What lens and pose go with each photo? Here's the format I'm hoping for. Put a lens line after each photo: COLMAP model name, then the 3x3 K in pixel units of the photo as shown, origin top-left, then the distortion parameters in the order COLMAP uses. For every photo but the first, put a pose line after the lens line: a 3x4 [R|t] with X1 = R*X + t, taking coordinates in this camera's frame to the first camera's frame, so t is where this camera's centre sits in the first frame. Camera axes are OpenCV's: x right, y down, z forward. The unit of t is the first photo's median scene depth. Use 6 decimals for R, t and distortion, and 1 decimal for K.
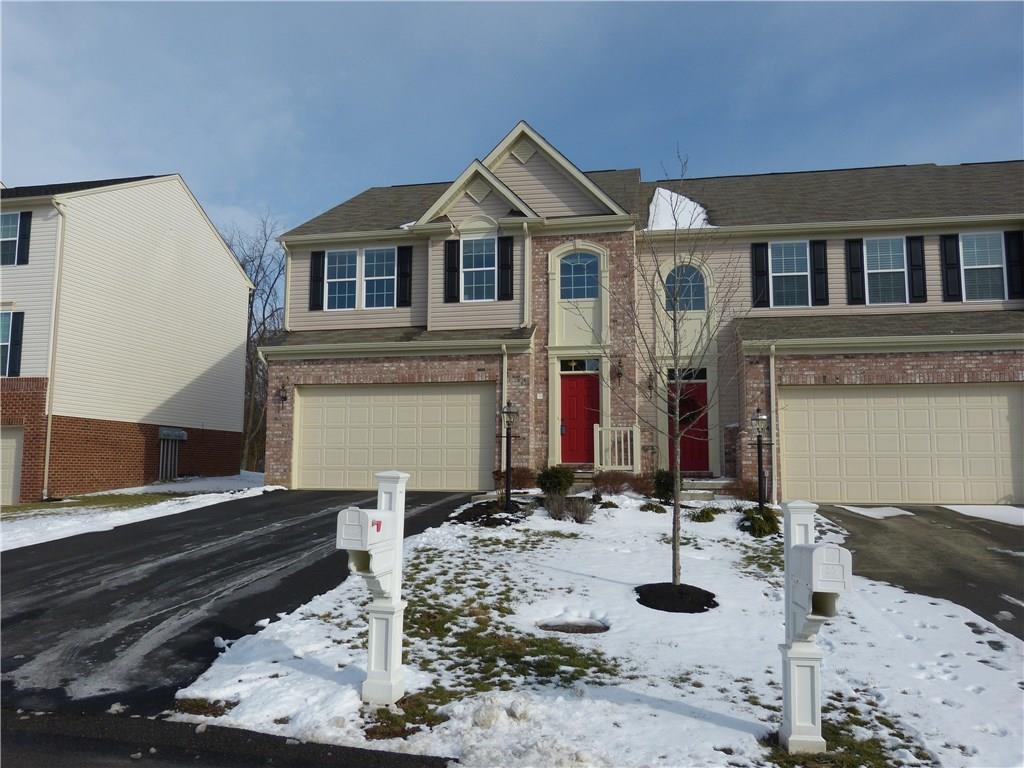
lens RADIAL K [[760.7, 0, 512.0], [0, 760.7, 384.0], [0, 0, 1]] dist [-0.003535, -0.000168]
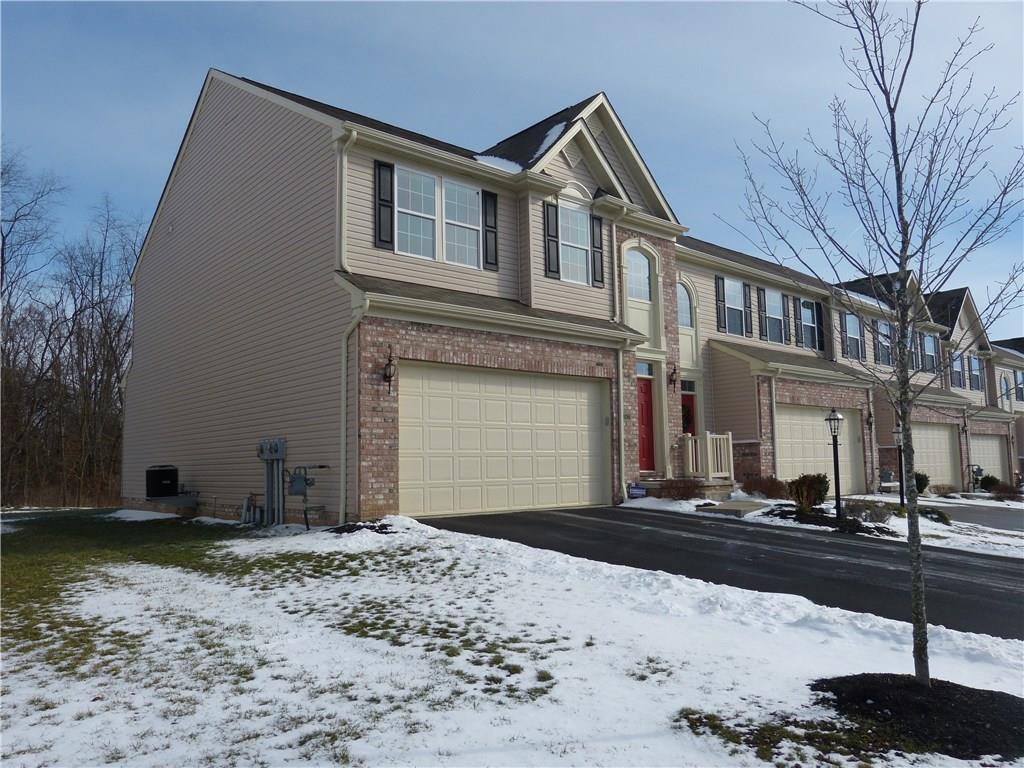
lens RADIAL K [[760.7, 0, 512.0], [0, 760.7, 384.0], [0, 0, 1]] dist [-0.003535, -0.000168]
pose [[0.611656, 0.072676, 0.787779, -0.774331], [-0.065385, 0.997009, -0.041211, 0.045304], [-0.788417, -0.026303, 0.614578, 0.547150]]
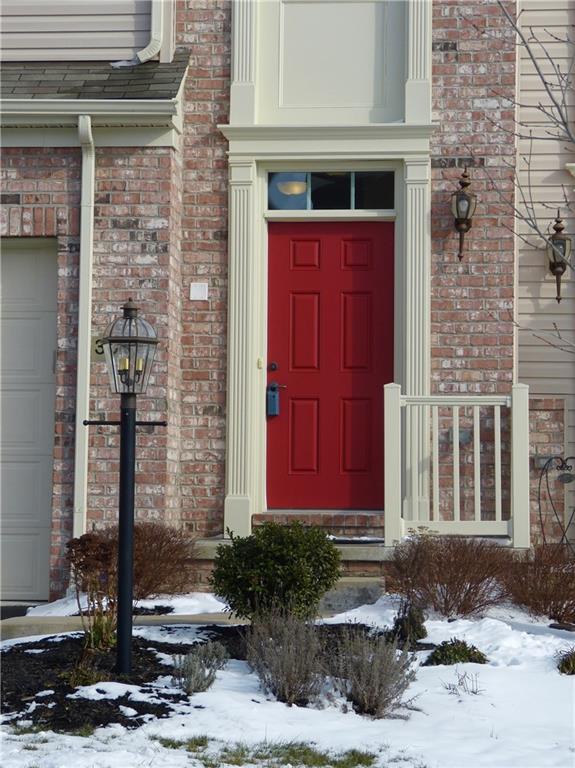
lens RADIAL K [[2408.2, 0, 287.5], [0, 2408.2, 384.0], [0, 0, 1]] dist [0.137376, 0.663902]
pose [[0.995962, 0.010458, 0.089161, -0.014637], [-0.015070, 0.998574, 0.051218, 0.003635], [-0.088498, -0.052355, 0.994699, 0.040710]]
